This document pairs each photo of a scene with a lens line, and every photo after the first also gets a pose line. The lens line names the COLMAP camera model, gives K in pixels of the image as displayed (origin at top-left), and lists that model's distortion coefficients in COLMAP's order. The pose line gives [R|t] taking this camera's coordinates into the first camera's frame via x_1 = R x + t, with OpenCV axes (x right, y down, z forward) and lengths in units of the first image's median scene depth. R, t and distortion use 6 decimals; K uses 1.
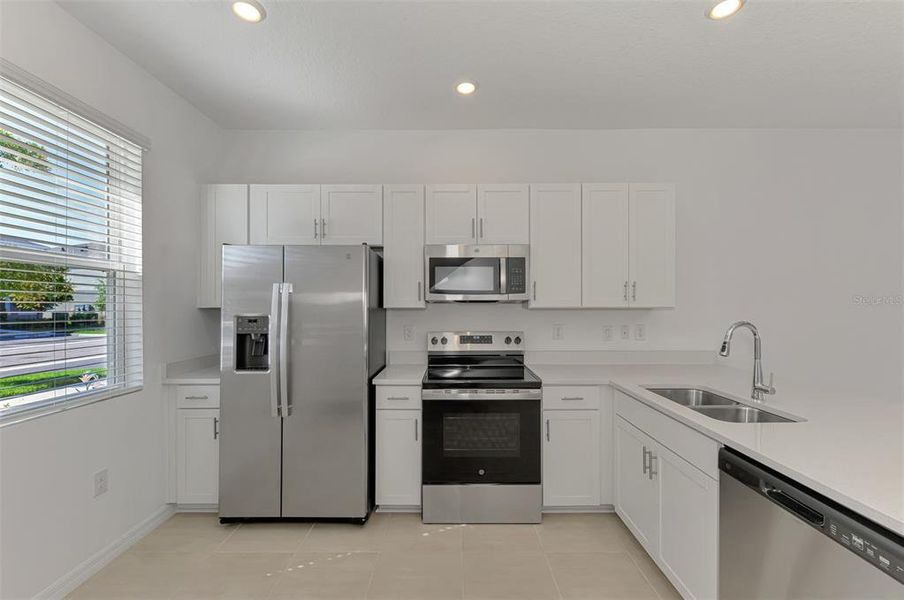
lens RADIAL K [[361.2, 0, 459.7], [0, 361.2, 305.8], [0, 0, 1]] dist [-0.006199, -0.000318]
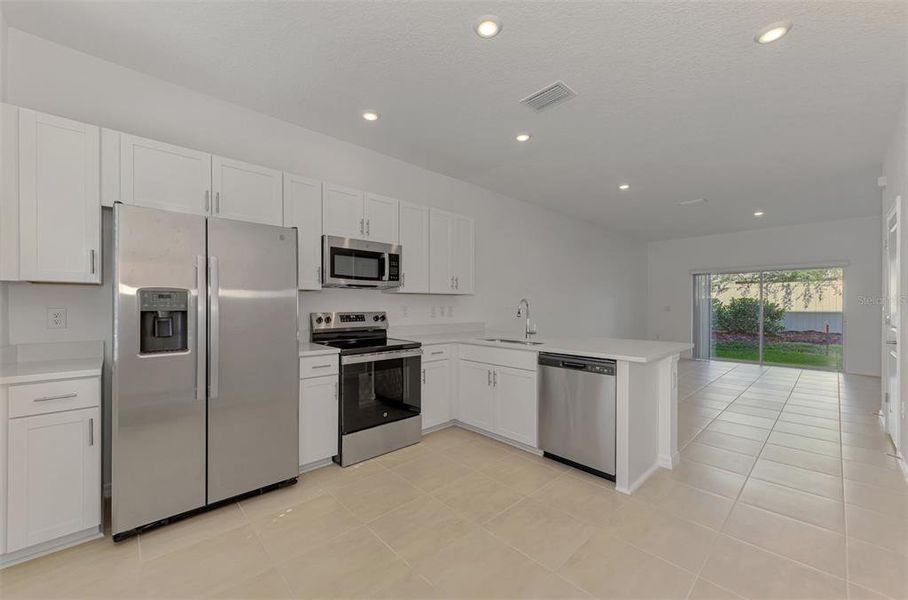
lens RADIAL K [[343.6, 0, 454.9], [0, 343.6, 304.5], [0, 0, 1]] dist [-0.001996, 0.000679]
pose [[0.734572, 0.002011, 0.678528, -0.544532], [-0.002266, 0.999997, -0.000510, 0.053102], [-0.678527, -0.001163, 0.734574, -0.083571]]
